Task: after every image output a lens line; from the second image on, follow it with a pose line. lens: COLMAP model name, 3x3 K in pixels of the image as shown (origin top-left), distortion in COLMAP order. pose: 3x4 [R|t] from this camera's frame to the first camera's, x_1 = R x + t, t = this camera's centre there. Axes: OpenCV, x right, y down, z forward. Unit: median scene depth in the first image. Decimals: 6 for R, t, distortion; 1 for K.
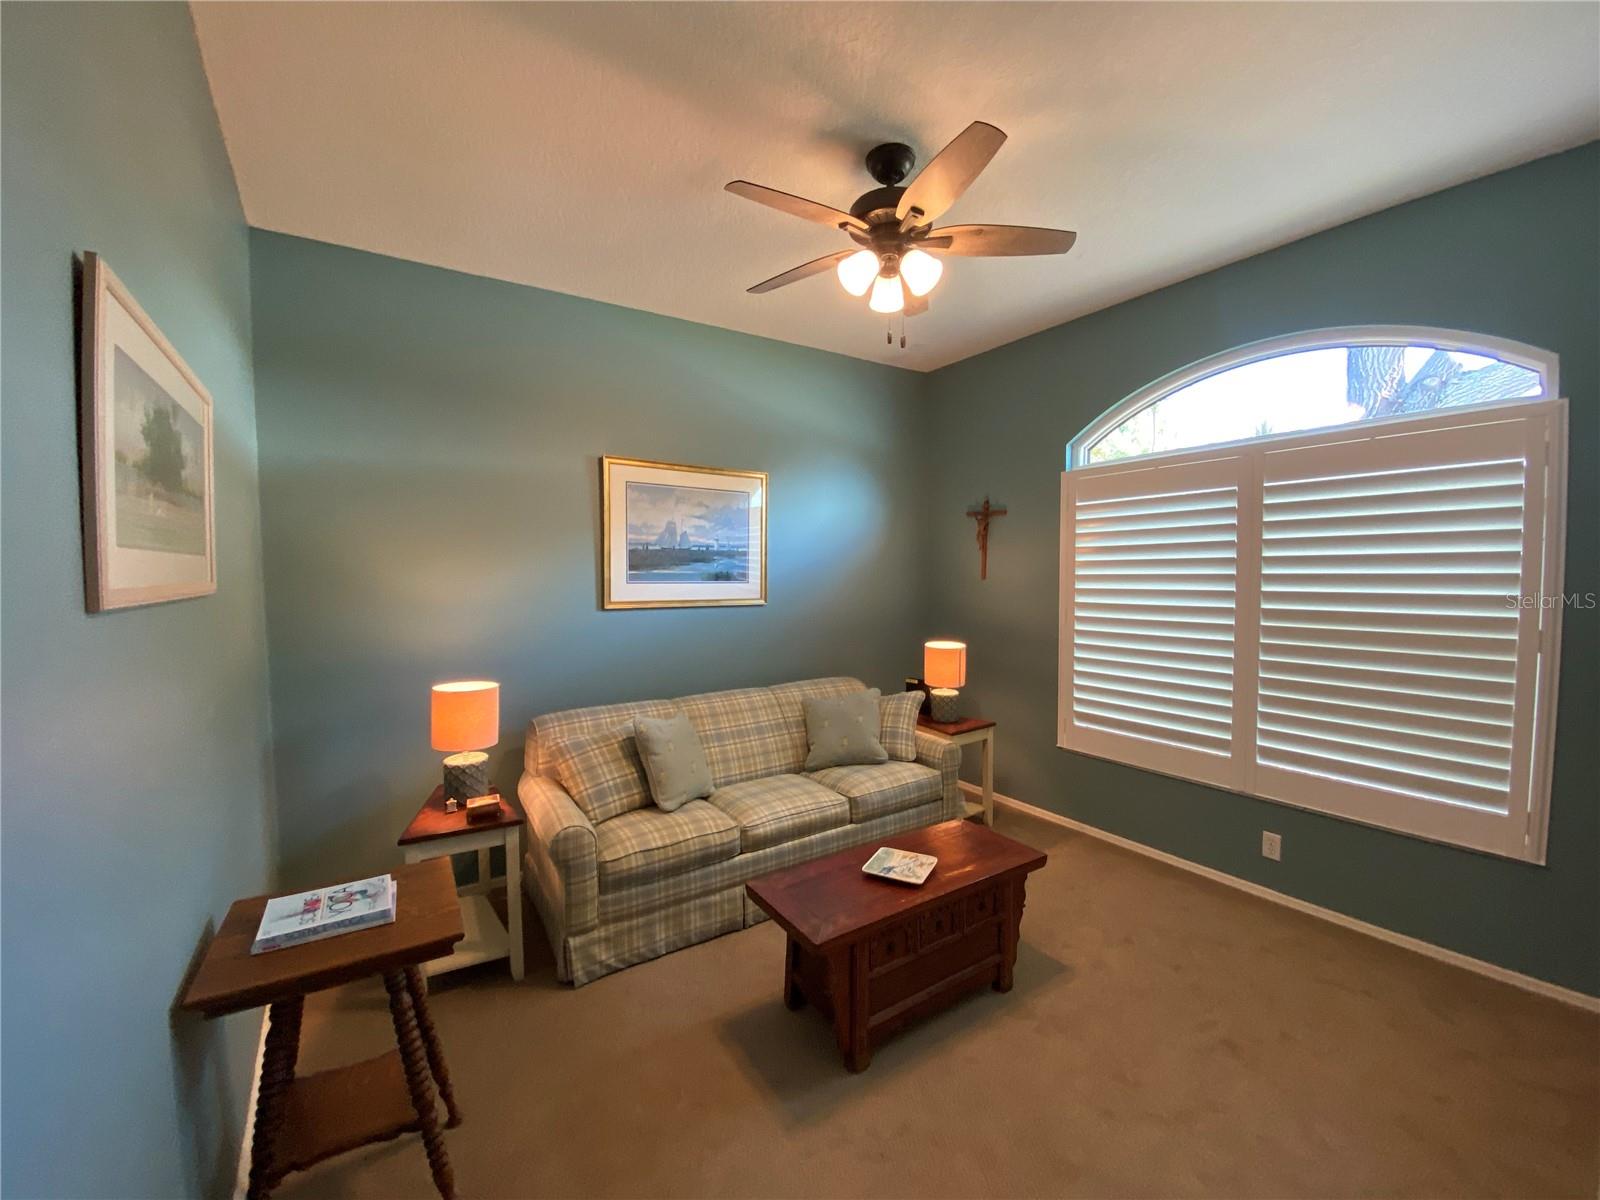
lens RADIAL K [[636.3, 0, 803.8], [0, 636.3, 600.2], [0, 0, 1]] dist [0.029581, -0.021750]
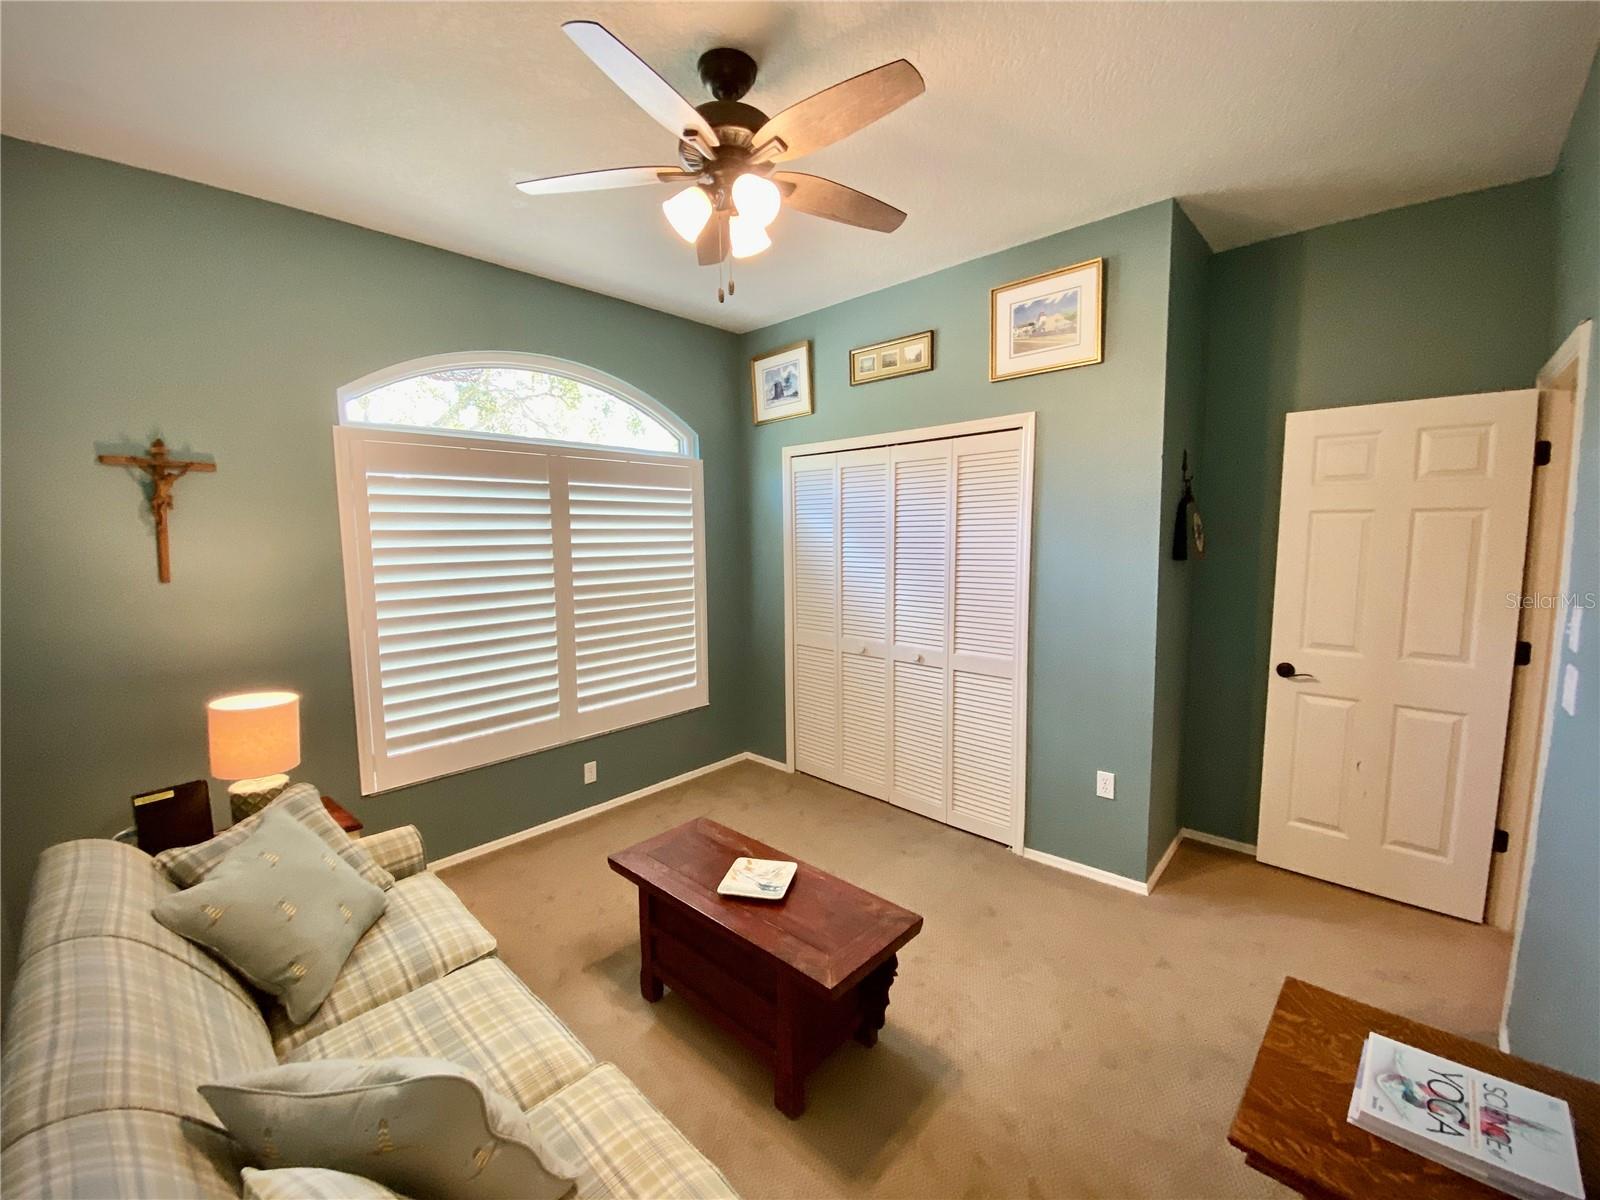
lens RADIAL K [[636.3, 0, 803.8], [0, 636.3, 600.2], [0, 0, 1]] dist [0.029581, -0.021750]
pose [[-0.220022, -0.086948, 0.971612, -0.541125], [0.064138, 0.992575, 0.103348, -0.055172], [-0.973384, 0.085056, -0.212811, 0.809403]]
